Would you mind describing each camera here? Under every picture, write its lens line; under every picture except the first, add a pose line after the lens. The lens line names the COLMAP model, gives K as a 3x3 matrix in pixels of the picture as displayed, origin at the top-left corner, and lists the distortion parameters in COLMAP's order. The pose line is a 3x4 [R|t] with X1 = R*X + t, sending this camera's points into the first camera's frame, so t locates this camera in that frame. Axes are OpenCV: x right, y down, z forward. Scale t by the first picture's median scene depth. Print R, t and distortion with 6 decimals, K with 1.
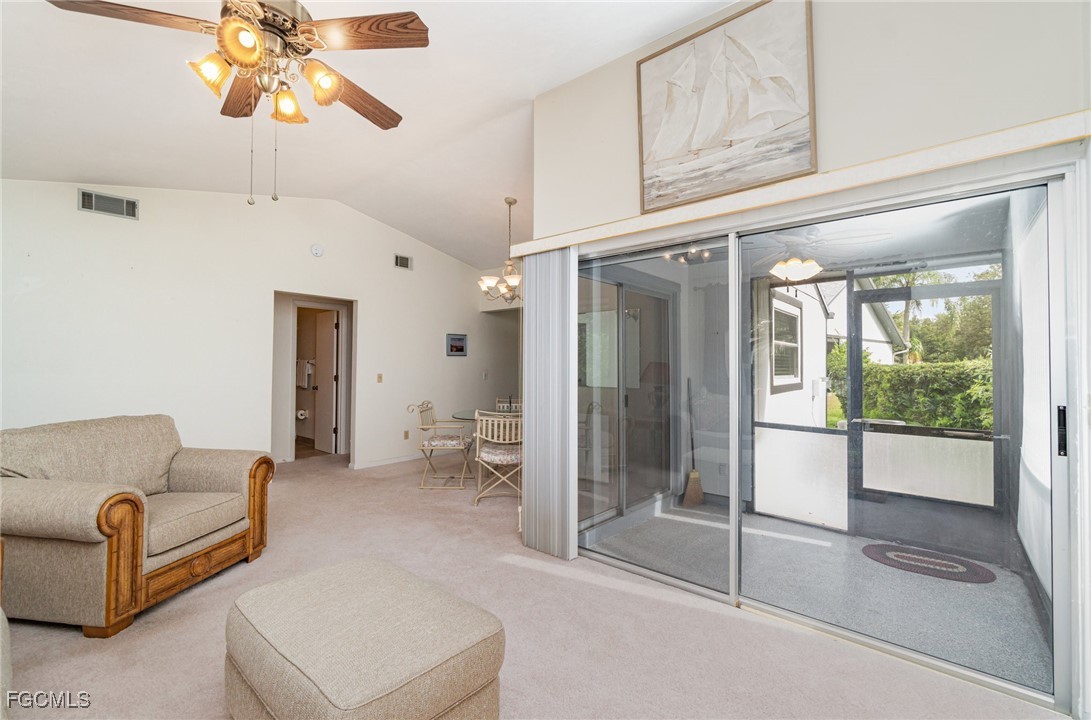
lens RADIAL K [[468.4, 0, 545.5], [0, 468.4, 360.0], [0, 0, 1]] dist [-0.001549, -0.000153]
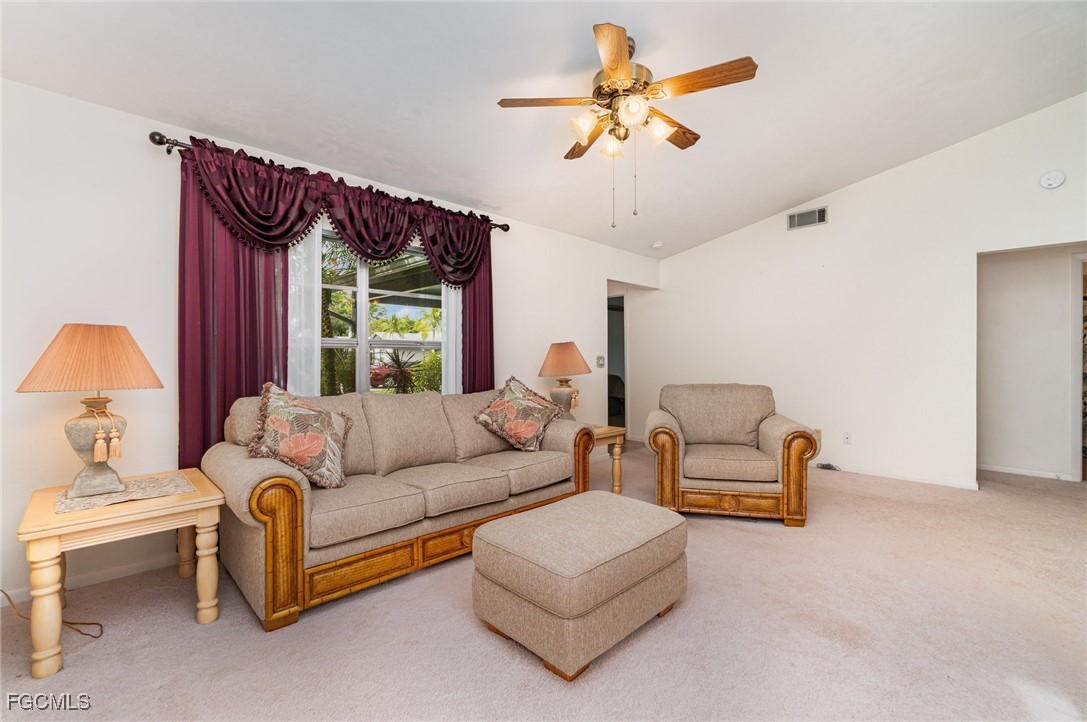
lens RADIAL K [[465.7, 0, 543.5], [0, 465.7, 361.0], [0, 0, 1]] dist [0.001410, 0.000156]
pose [[-0.086052, 0.004974, -0.996278, 0.472368], [0.020065, 0.999793, 0.003259, 0.036175], [0.996089, -0.019710, -0.086134, 0.527097]]
